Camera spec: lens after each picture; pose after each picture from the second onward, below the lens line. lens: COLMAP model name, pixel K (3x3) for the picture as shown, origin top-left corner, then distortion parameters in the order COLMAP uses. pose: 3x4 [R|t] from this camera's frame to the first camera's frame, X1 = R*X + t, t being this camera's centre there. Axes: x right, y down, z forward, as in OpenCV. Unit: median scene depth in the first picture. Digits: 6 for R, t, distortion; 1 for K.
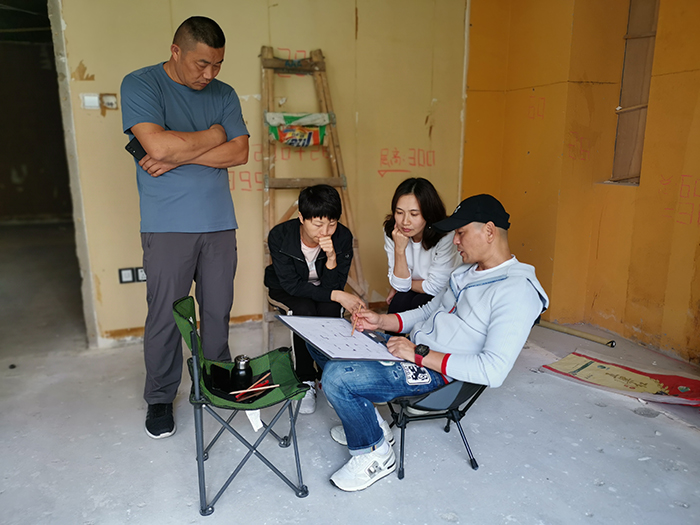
lens RADIAL K [[536.9, 0, 348.2], [0, 536.9, 275.7], [0, 0, 1]] dist [0.001899, 0.001667]
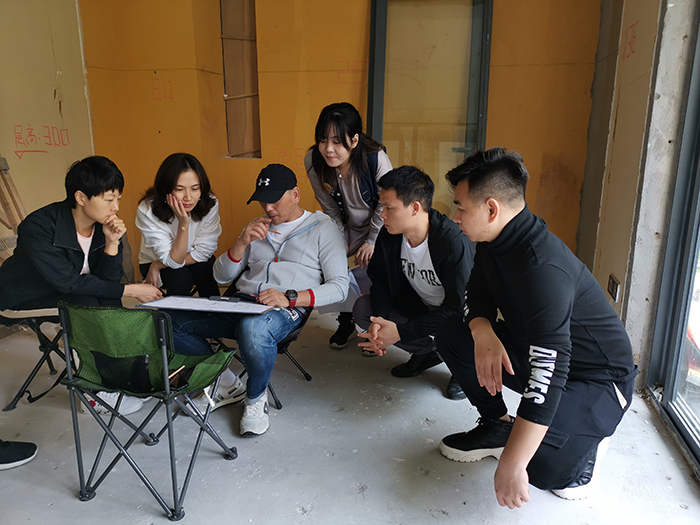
lens RADIAL K [[549.5, 0, 350.0], [0, 549.5, 262.5], [0, 0, 1]] dist [0.069057, 0.001660]
pose [[0.544934, -0.191438, 0.816332, -0.462918], [0.189334, 0.976536, 0.102620, -0.018750], [-0.816823, 0.098638, 0.568393, 0.093938]]
